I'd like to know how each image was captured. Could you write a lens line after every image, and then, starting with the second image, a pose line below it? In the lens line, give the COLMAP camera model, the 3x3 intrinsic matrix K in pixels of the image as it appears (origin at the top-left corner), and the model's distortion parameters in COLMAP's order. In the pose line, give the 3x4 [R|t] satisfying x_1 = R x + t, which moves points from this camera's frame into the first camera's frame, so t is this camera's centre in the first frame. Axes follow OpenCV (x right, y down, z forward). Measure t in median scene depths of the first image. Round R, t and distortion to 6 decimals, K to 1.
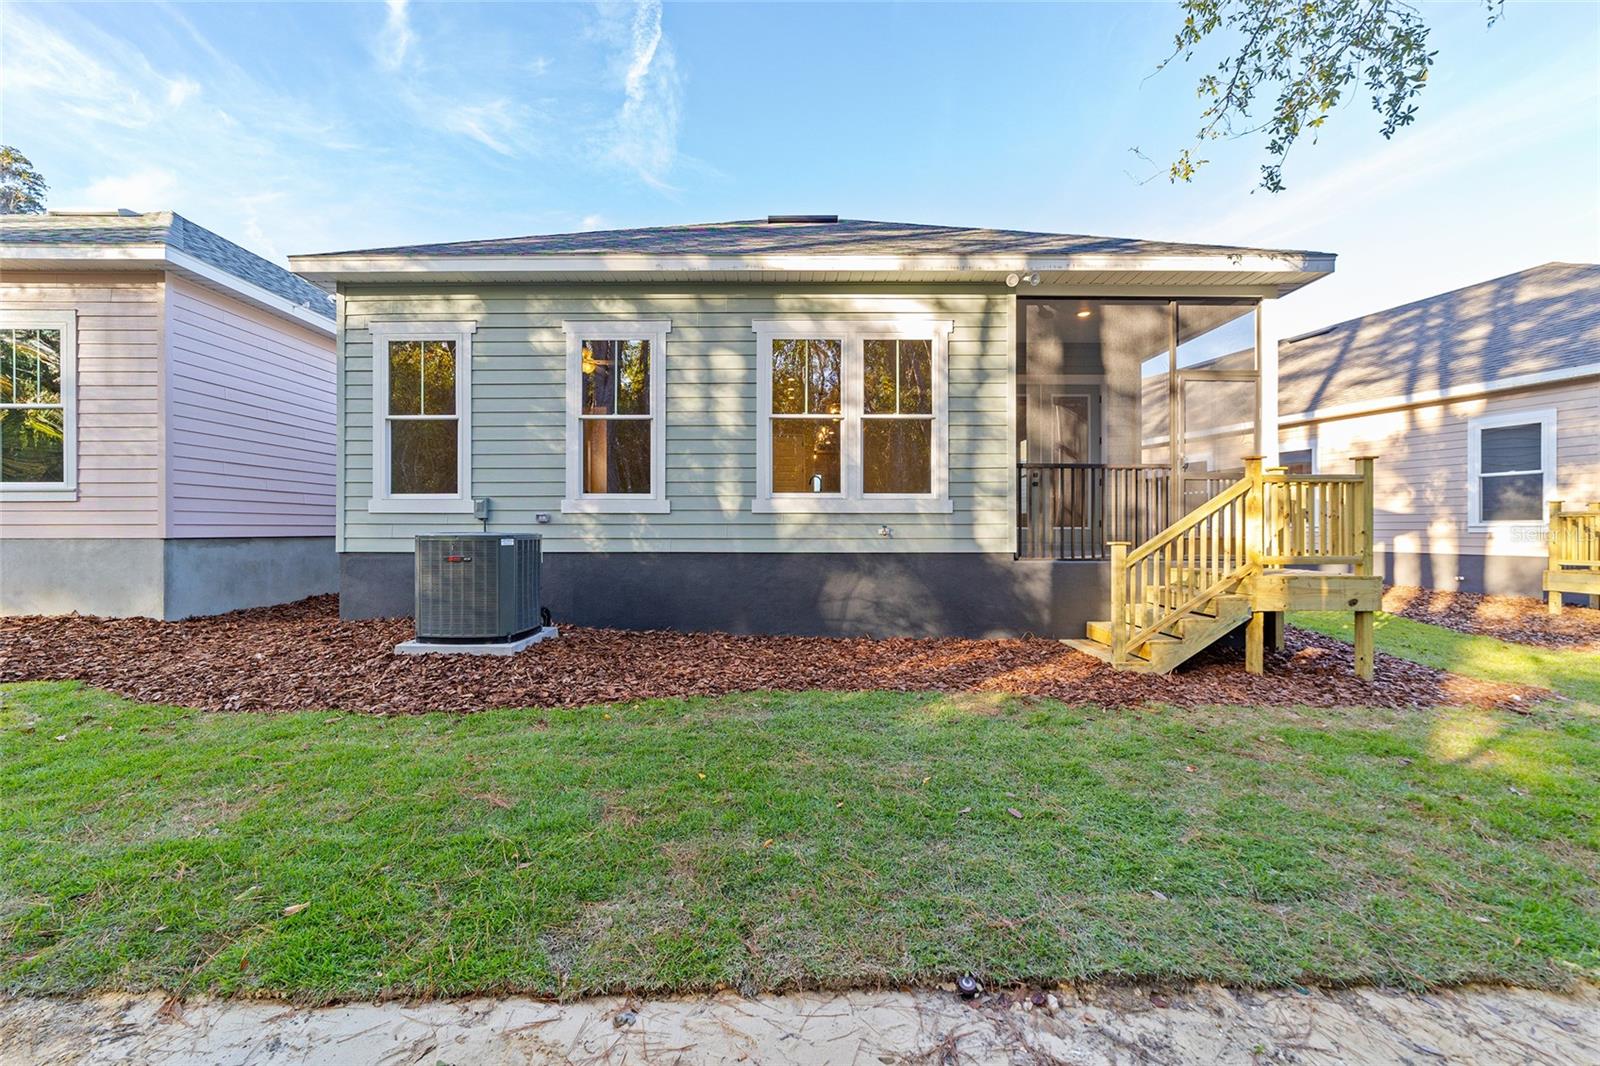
lens RADIAL K [[611.9, 0, 800.0], [0, 611.9, 533.0], [0, 0, 1]] dist [-0.009730, 0.000191]
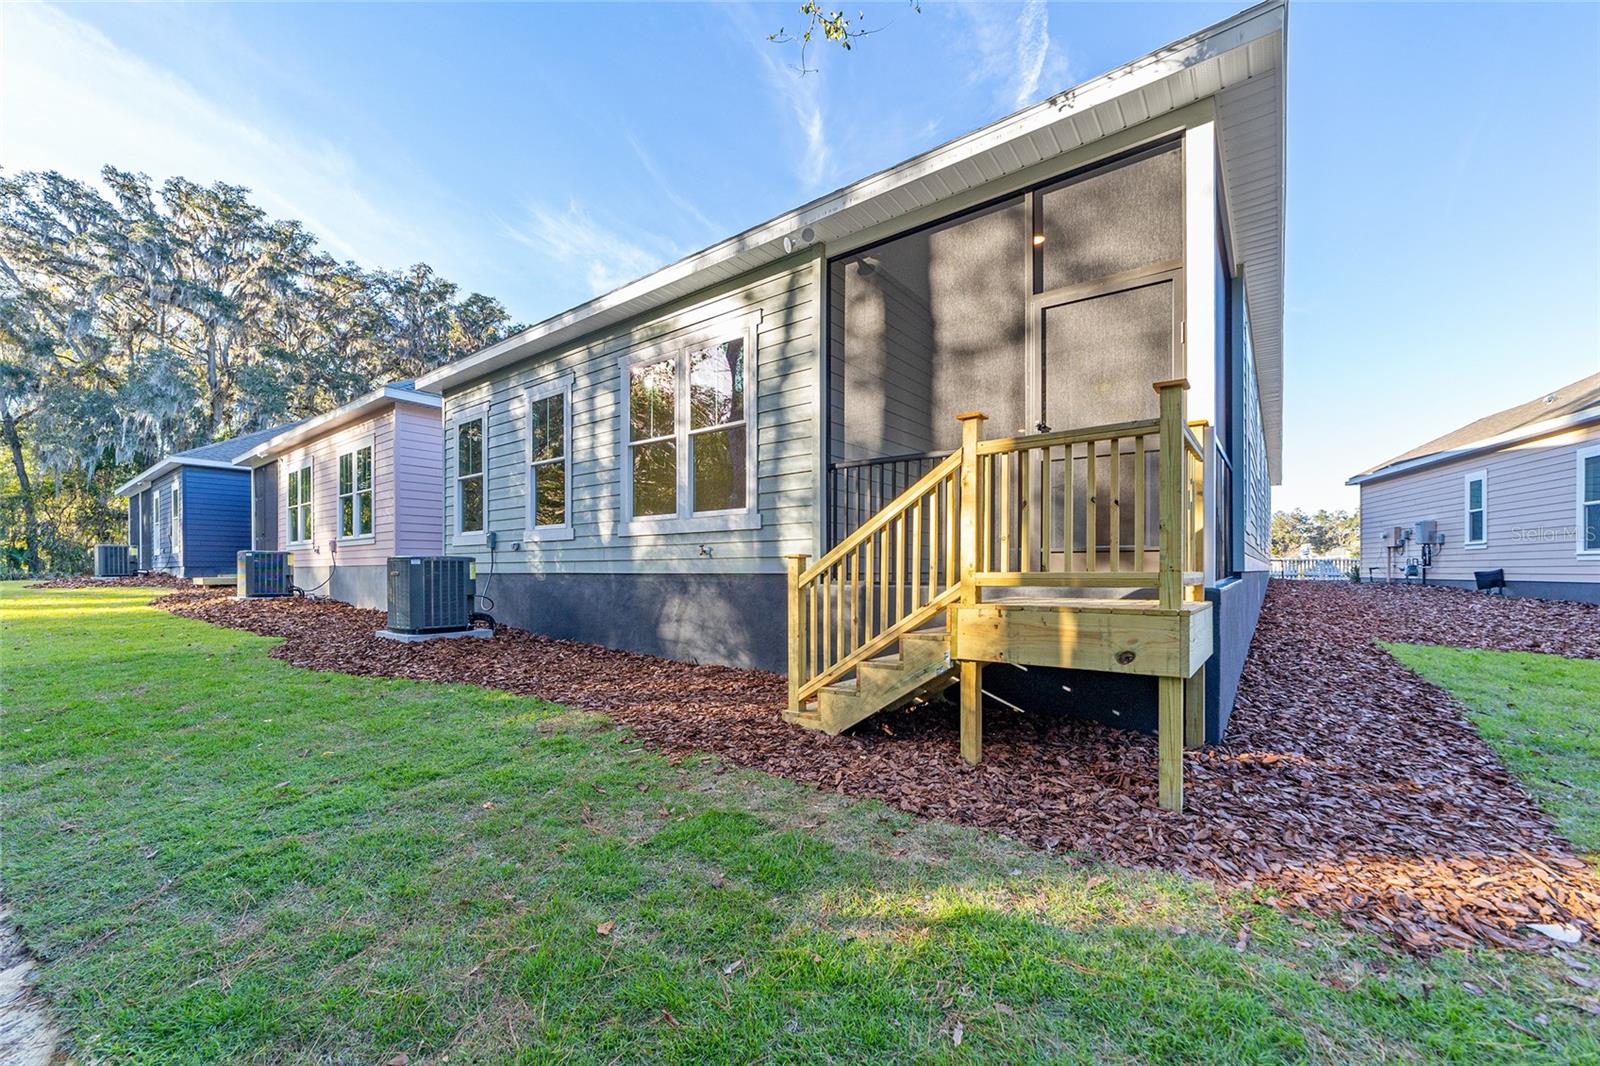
lens RADIAL K [[620.5, 0, 800.5], [0, 620.5, 570.0], [0, 0, 1]] dist [-0.000828, -0.000176]
pose [[0.799807, -0.004182, -0.600242, 0.831608], [-0.001161, 0.999963, -0.008514, 0.034691], [0.600256, 0.007507, 0.799773, 0.320268]]
